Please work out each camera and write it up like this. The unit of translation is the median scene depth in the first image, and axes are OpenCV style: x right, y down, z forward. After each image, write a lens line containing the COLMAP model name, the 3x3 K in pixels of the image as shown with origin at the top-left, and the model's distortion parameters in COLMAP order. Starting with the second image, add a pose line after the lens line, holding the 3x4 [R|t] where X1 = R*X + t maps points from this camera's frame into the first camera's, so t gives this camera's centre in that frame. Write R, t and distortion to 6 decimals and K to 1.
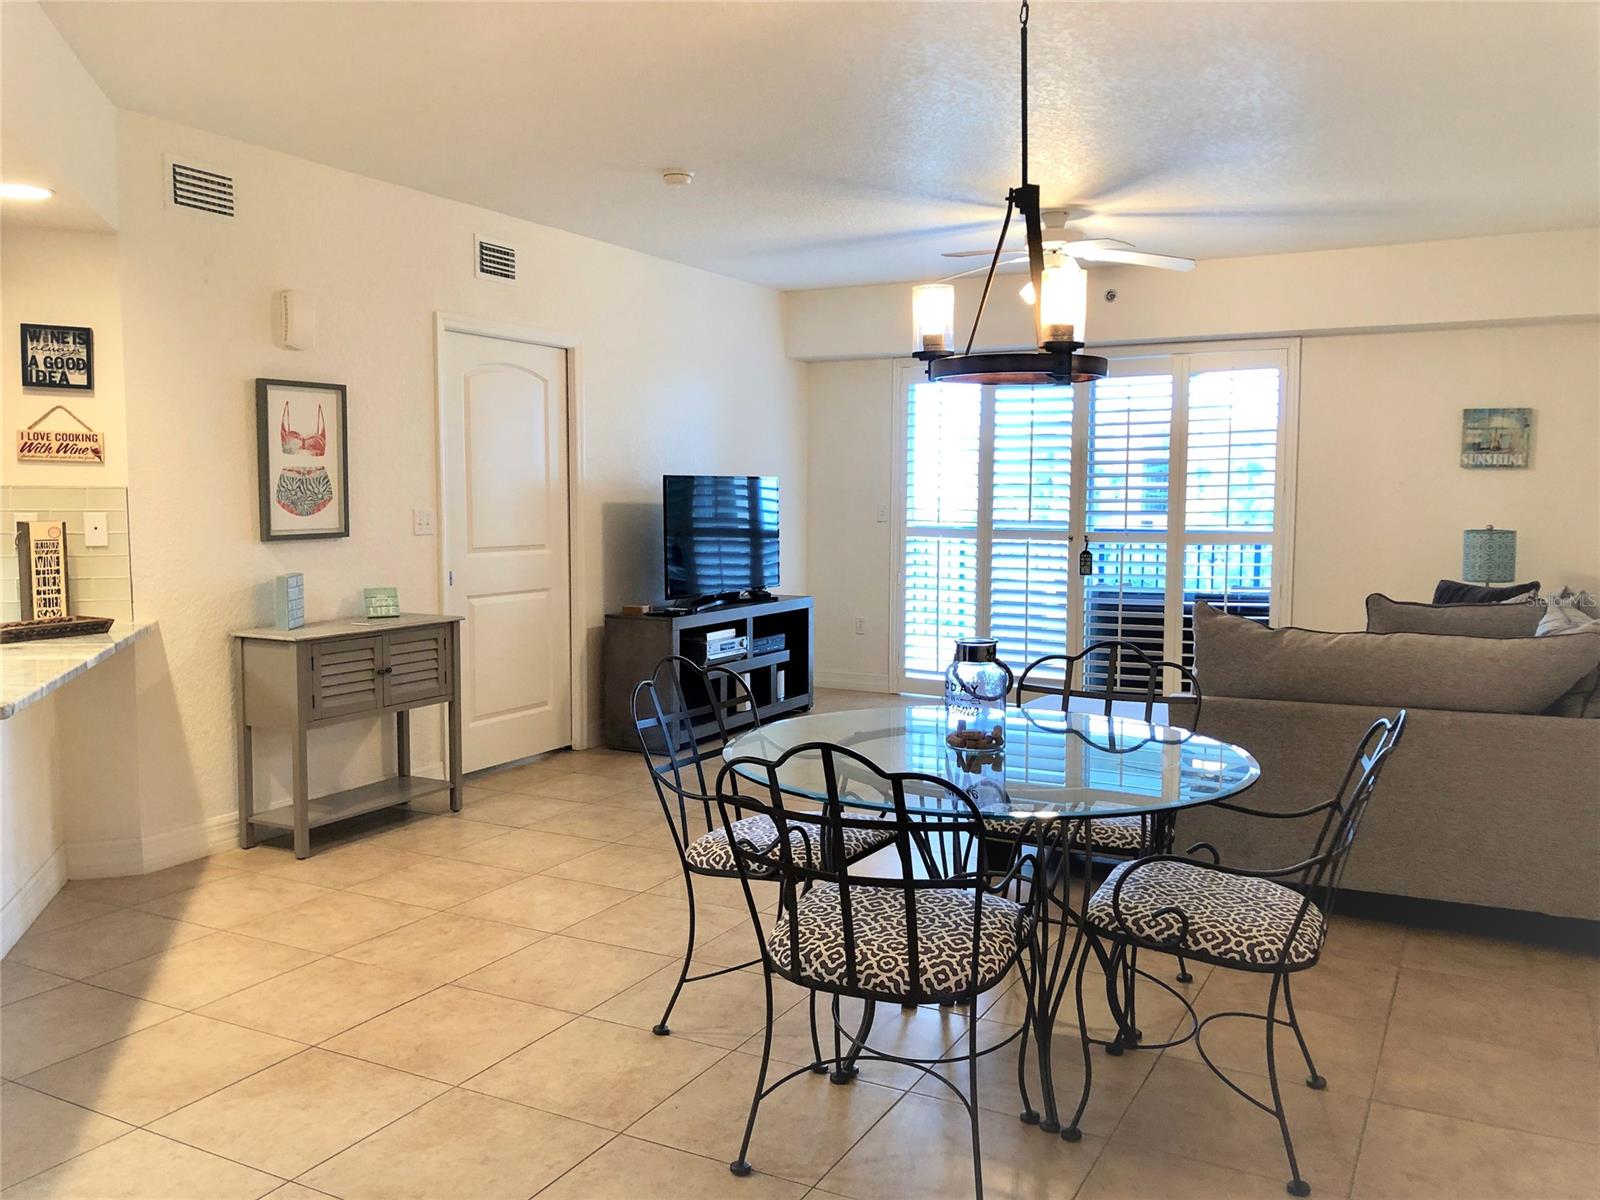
lens RADIAL K [[1305.0, 0, 805.8], [0, 1305.0, 594.2], [0, 0, 1]] dist [0.051535, -0.076066]
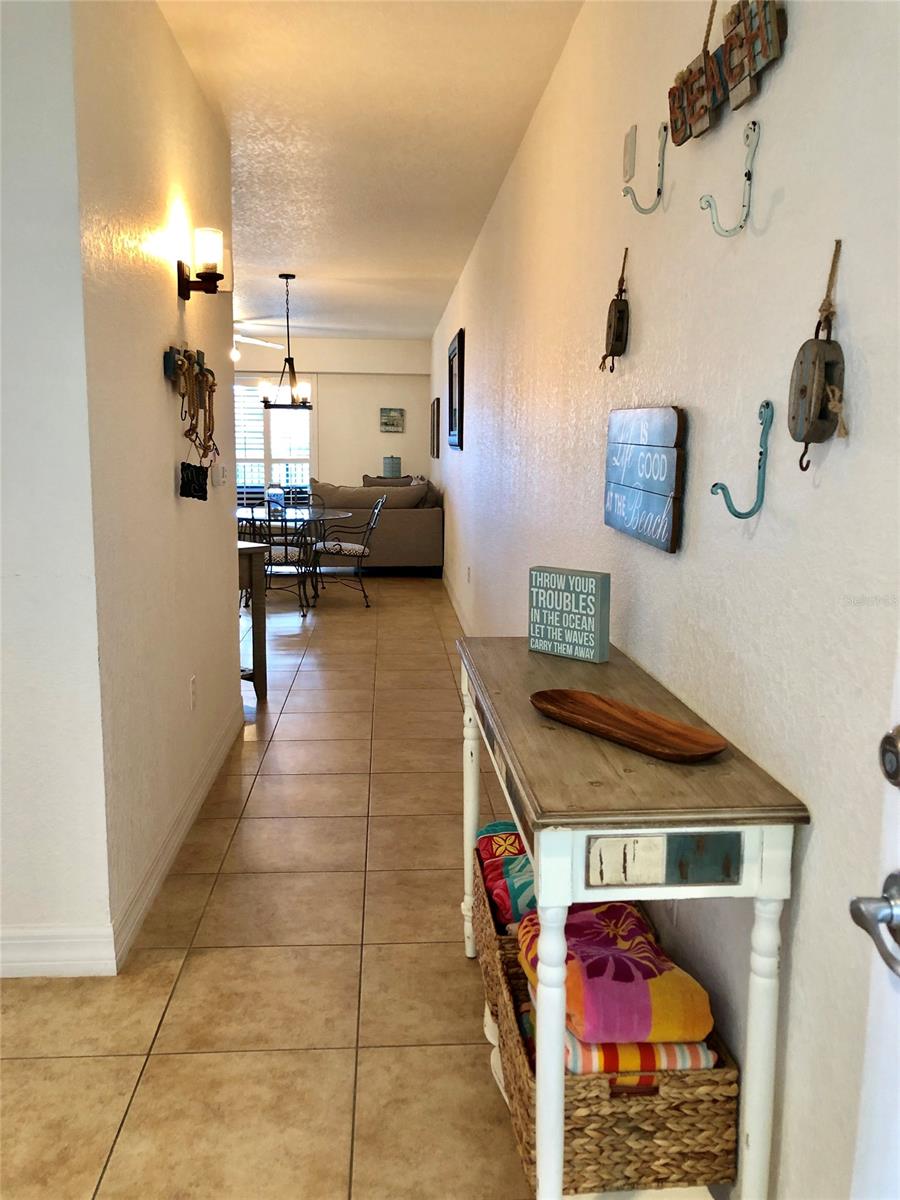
lens RADIAL K [[978.8, 0, 455.9], [0, 978.8, 595.0], [0, 0, 1]] dist [0.051535, -0.076066]
pose [[0.846004, -0.073328, 0.528110, -0.390072], [0.031339, 0.995624, 0.088040, 0.053180], [-0.532255, -0.057932, 0.844600, -0.673370]]
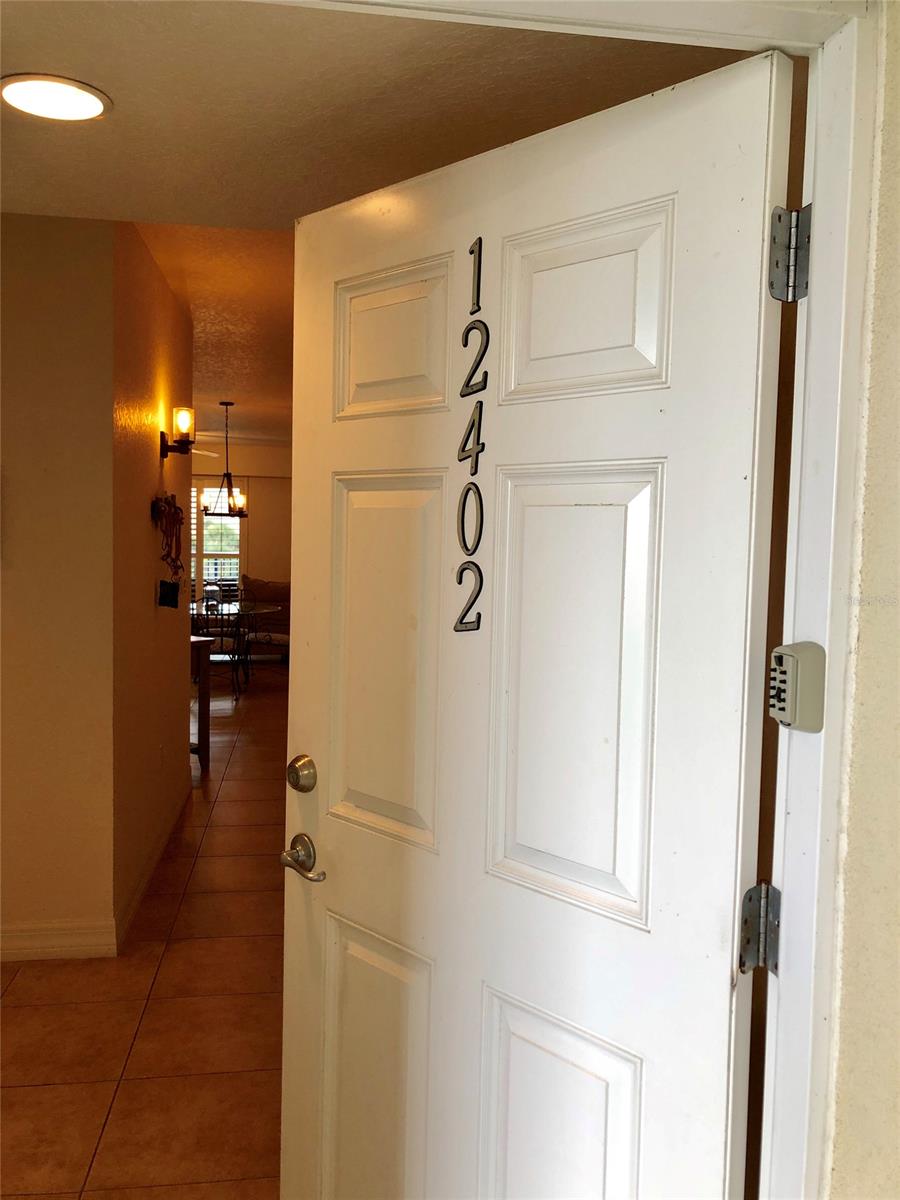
lens RADIAL K [[978.8, 0, 455.9], [0, 978.8, 595.0], [0, 0, 1]] dist [0.051535, -0.076066]
pose [[0.801782, -0.025023, 0.597093, -0.472115], [0.028546, 0.999586, 0.003559, 0.039652], [-0.596935, 0.014191, 0.802164, -0.818871]]
